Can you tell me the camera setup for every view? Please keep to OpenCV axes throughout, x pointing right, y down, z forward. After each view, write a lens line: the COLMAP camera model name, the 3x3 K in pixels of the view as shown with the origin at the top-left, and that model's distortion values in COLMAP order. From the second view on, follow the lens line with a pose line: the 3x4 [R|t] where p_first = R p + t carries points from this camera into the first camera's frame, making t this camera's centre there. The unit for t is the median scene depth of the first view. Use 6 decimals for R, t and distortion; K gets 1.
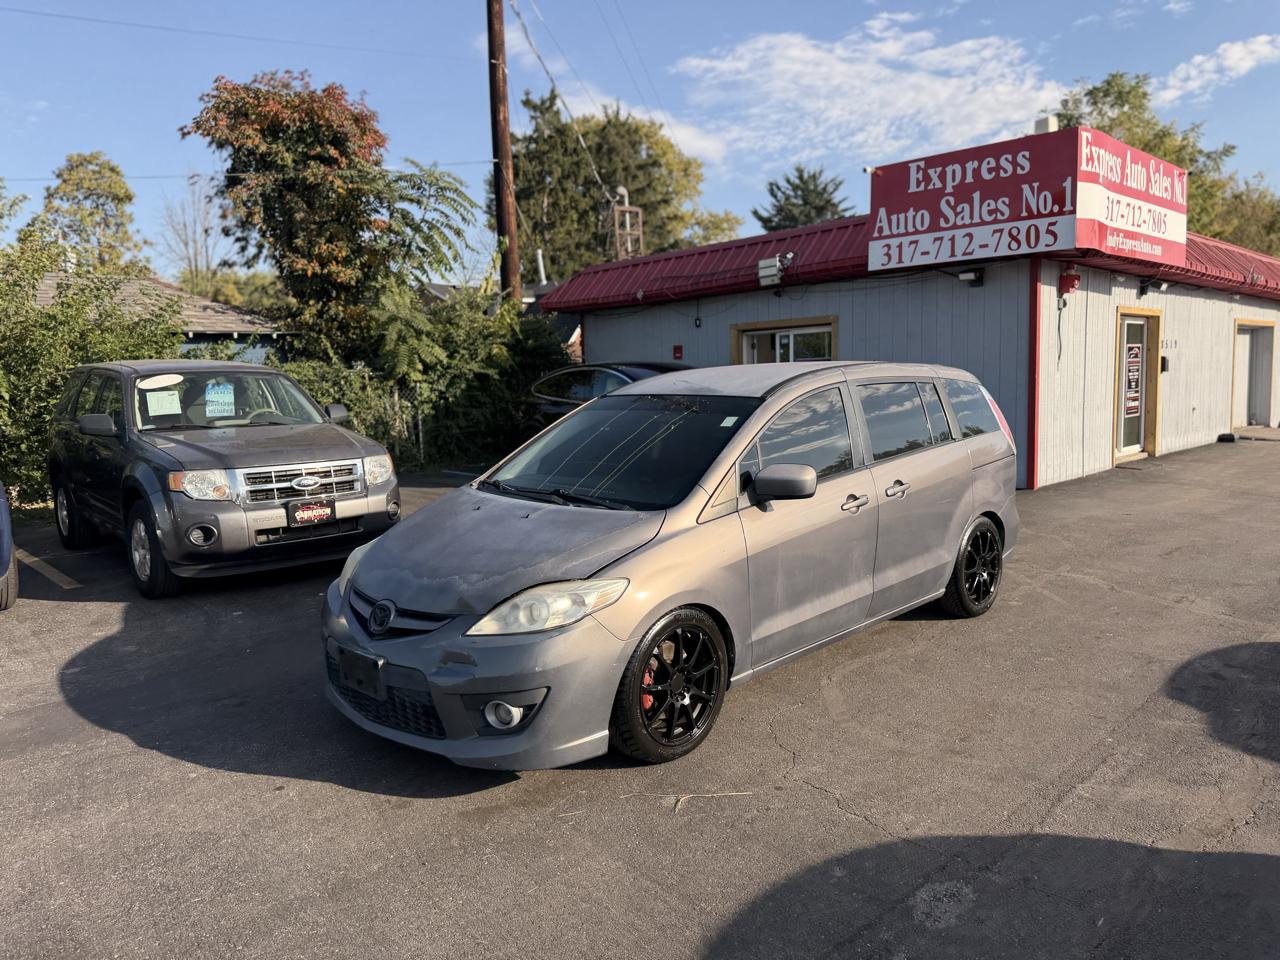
lens RADIAL K [[924.4, 0, 642.3], [0, 924.4, 477.0], [0, 0, 1]] dist [0.049013, -0.065581]
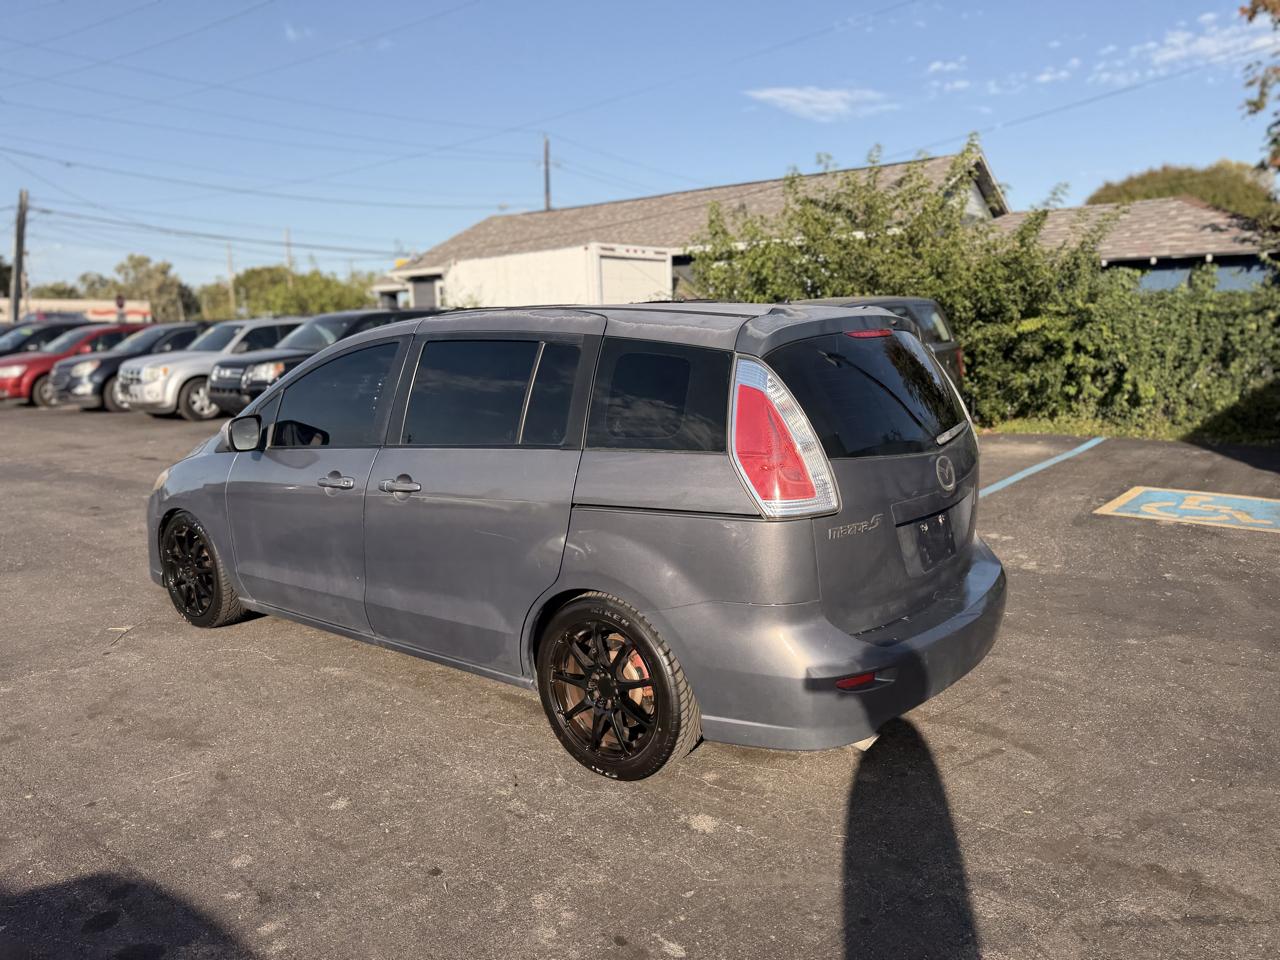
lens RADIAL K [[924.4, 0, 642.3], [0, 924.4, 477.0], [0, 0, 1]] dist [0.049013, -0.065581]
pose [[0.116256, 0.179081, -0.976941, 0.441951], [-0.095573, 0.981064, 0.168463, -0.060333], [0.988610, 0.073784, 0.131170, 0.474340]]
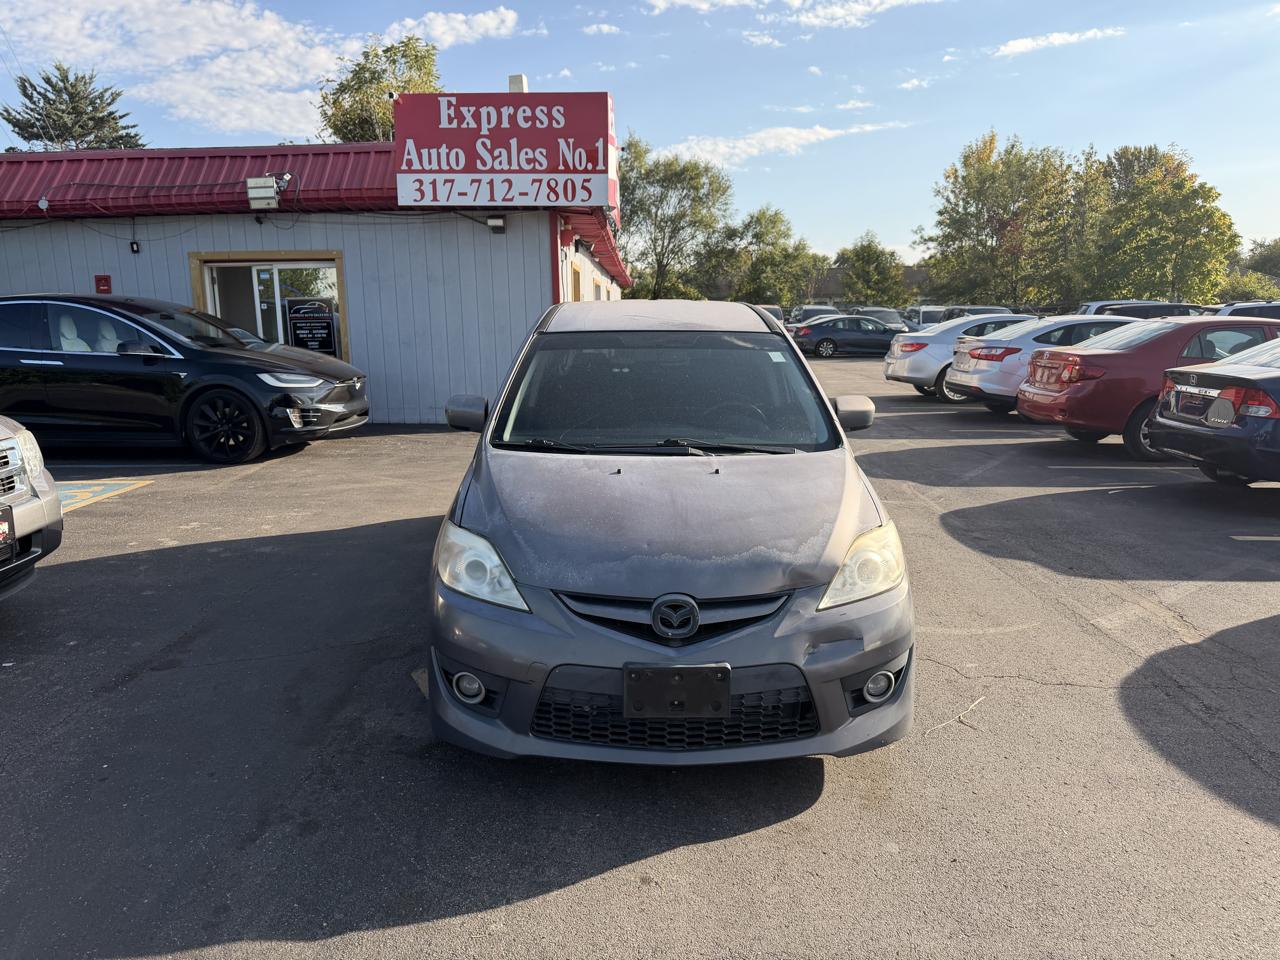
lens RADIAL K [[903.1, 0, 640.0], [0, 903.1, 480.0], [0, 0, 1]] dist [0.104746, -0.118100]
pose [[0.707976, -0.111613, 0.697361, -0.260201], [0.070180, 0.993664, 0.087787, -0.008995], [-0.702741, -0.013210, 0.711323, 0.158667]]
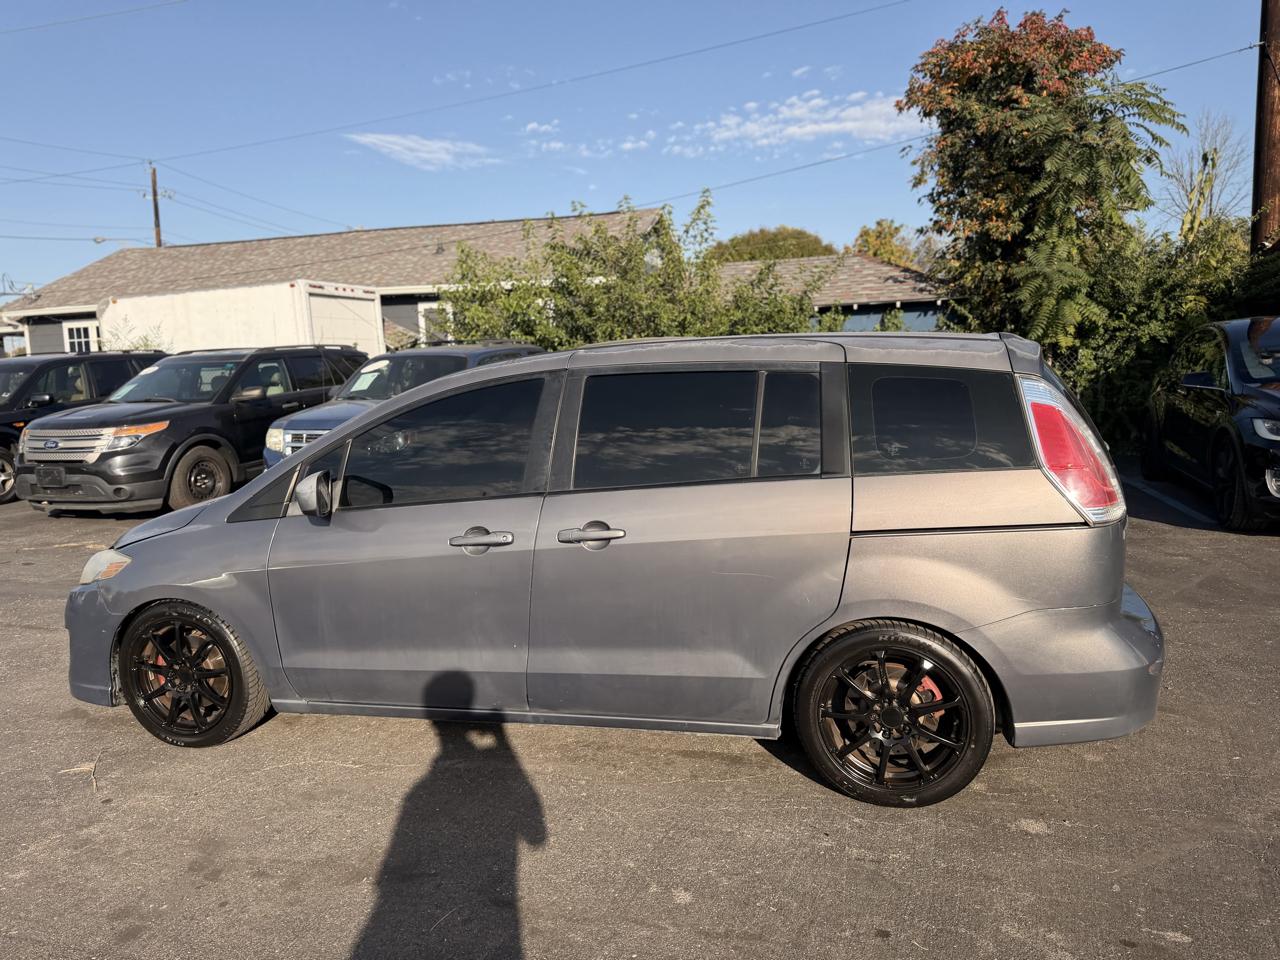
lens RADIAL K [[928.0, 0, 640.0], [0, 928.0, 480.0], [0, 0, 1]] dist [0.017375, -0.016384]
pose [[0.511087, 0.114158, -0.851914, 0.364672], [-0.074490, 0.993295, 0.088415, -0.037134], [0.856295, 0.018271, 0.516164, 0.289740]]
